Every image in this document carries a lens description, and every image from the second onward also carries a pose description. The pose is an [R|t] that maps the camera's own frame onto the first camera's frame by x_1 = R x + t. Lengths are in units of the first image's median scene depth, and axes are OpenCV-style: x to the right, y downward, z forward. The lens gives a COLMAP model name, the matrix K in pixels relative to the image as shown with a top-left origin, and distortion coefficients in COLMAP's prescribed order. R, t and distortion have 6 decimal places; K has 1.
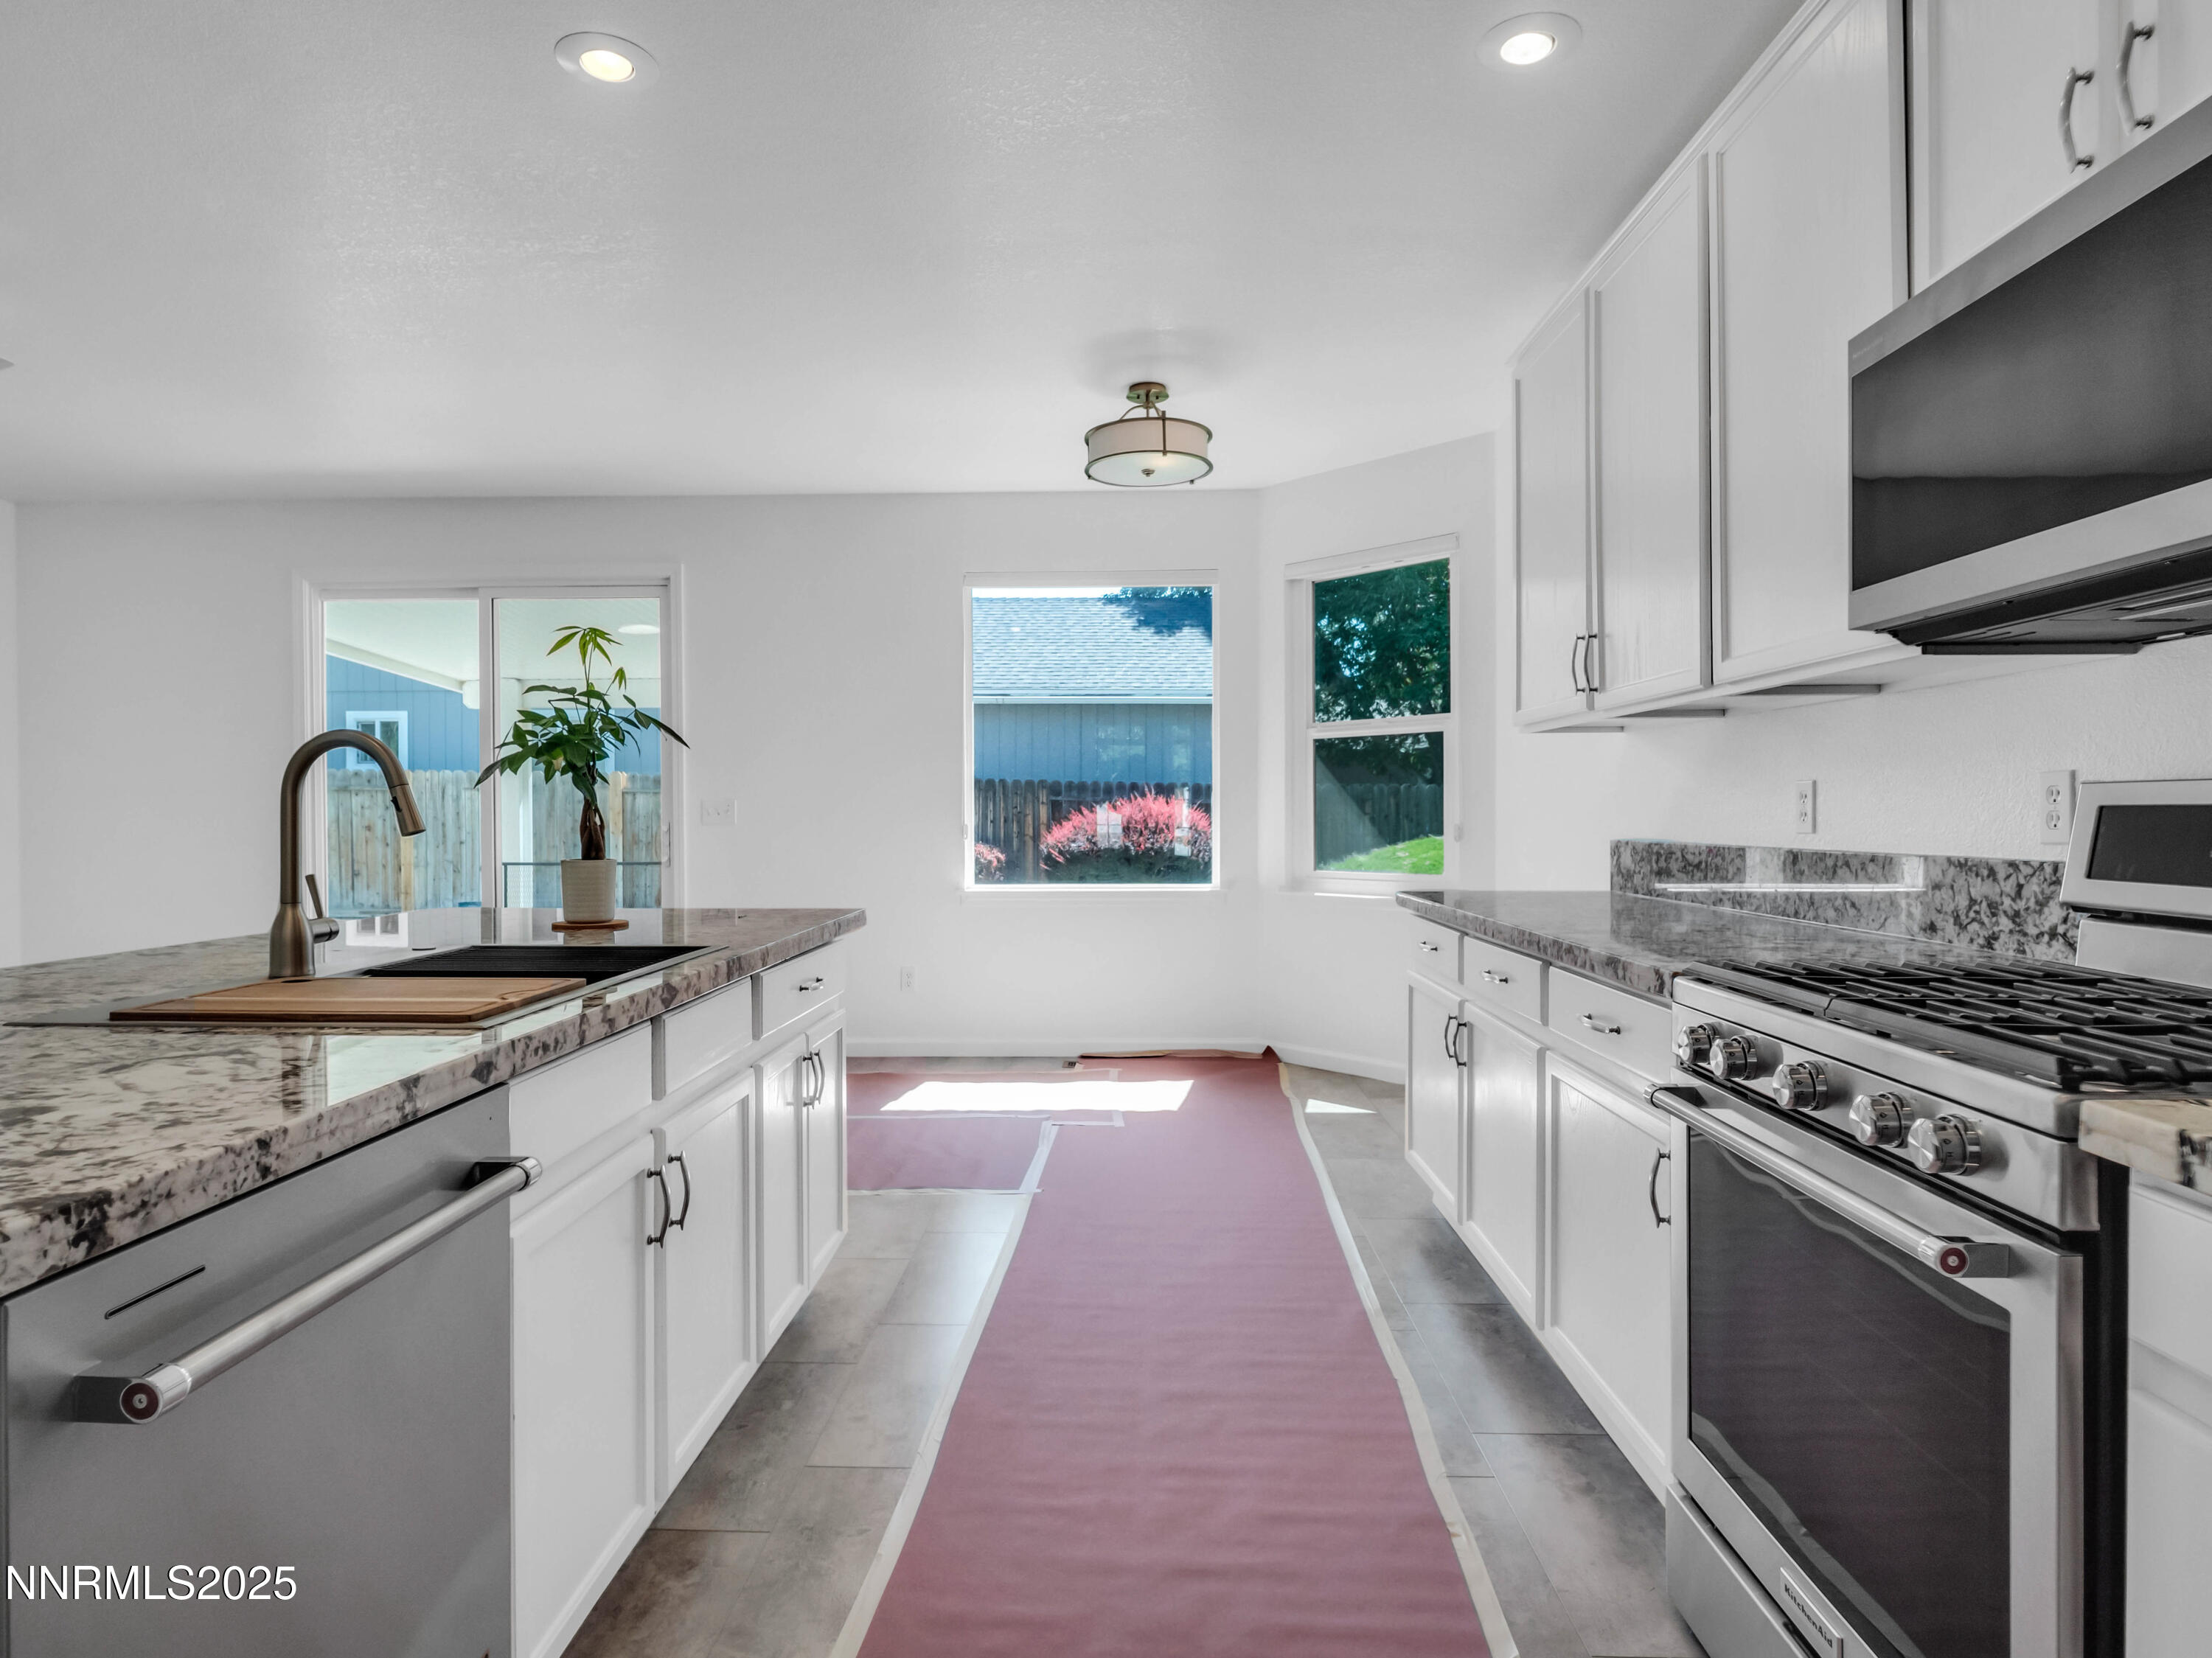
lens RADIAL K [[1230.2, 0, 1112.3], [0, 1230.2, 825.9], [0, 0, 1]] dist [0.003990, 0.002224]
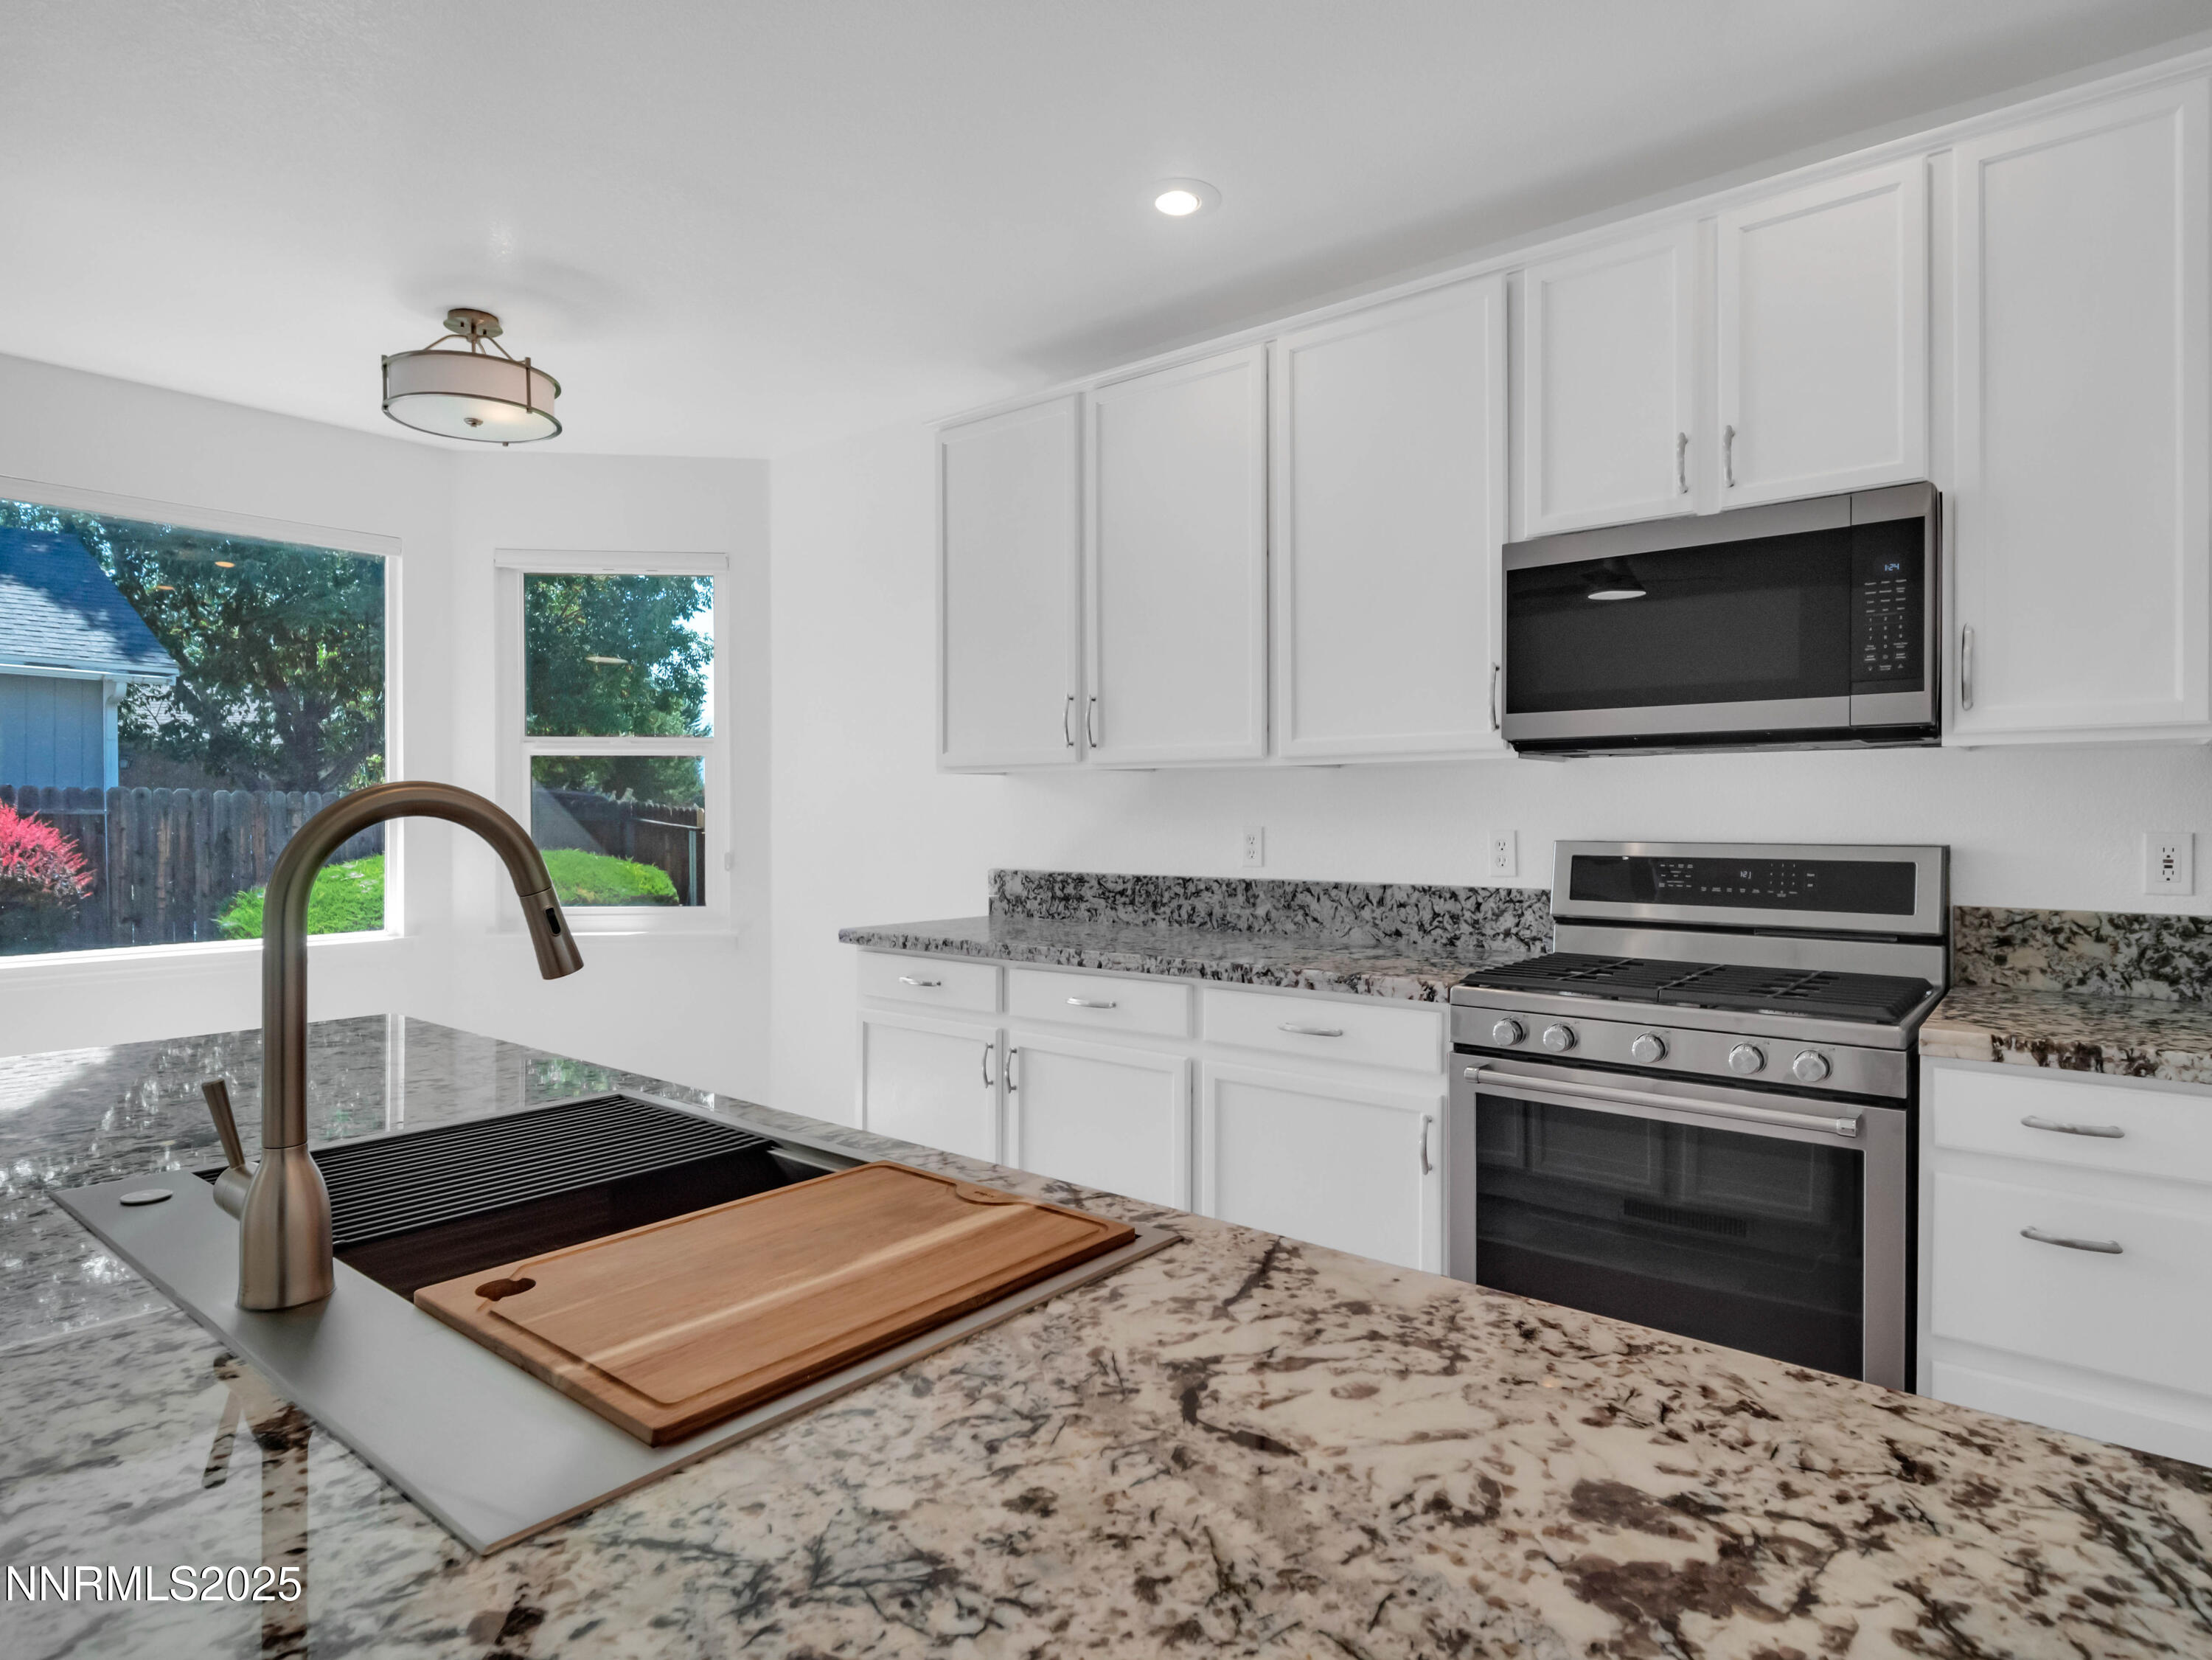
lens RADIAL K [[1230.4, 0, 1096.2], [0, 1230.4, 818.5], [0, 0, 1]] dist [0.003990, 0.002224]
pose [[0.613910, 0.002521, 0.789372, -0.632920], [0.004871, 0.999964, -0.006982, -0.040608], [-0.789361, 0.008131, 0.613875, 0.344952]]
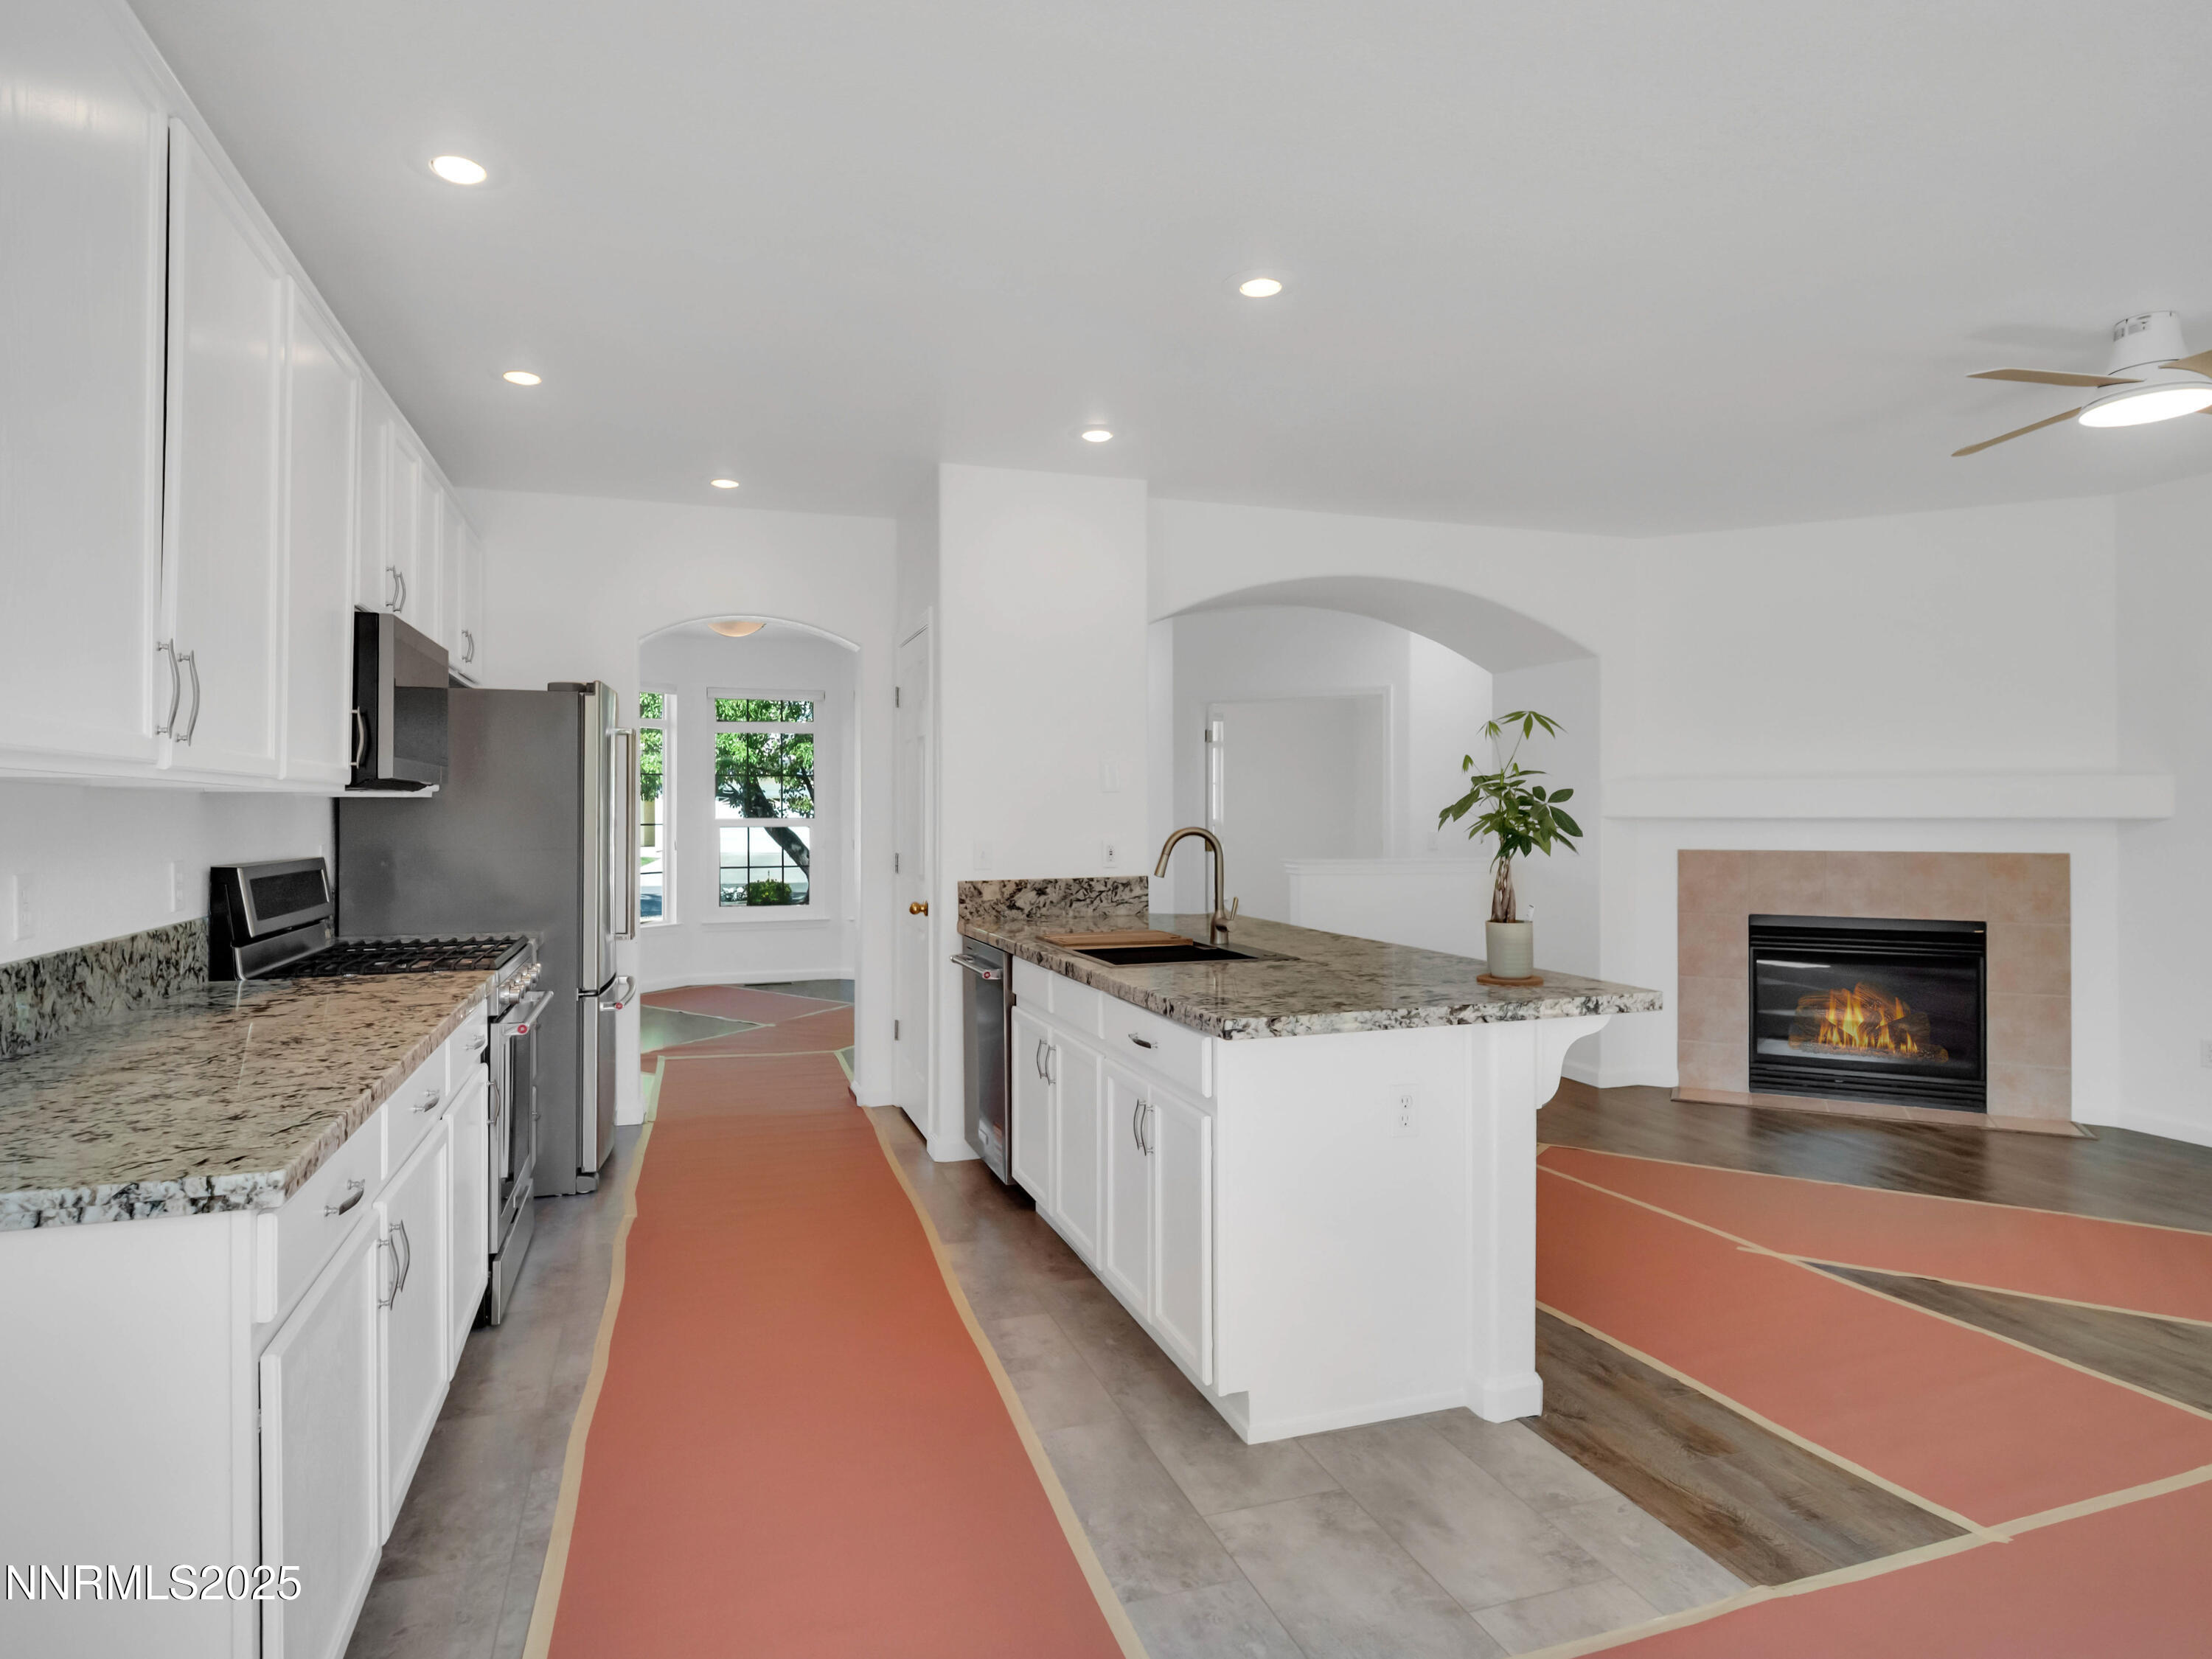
lens RADIAL K [[1230.3, 0, 1107.0], [0, 1230.3, 816.3], [0, 0, 1]] dist [0.003990, 0.002224]
pose [[-0.935025, 0.005633, -0.354537, 0.190536], [0.000067, 0.999877, 0.015710, -0.096246], [0.354582, 0.014665, -0.934910, 2.190308]]
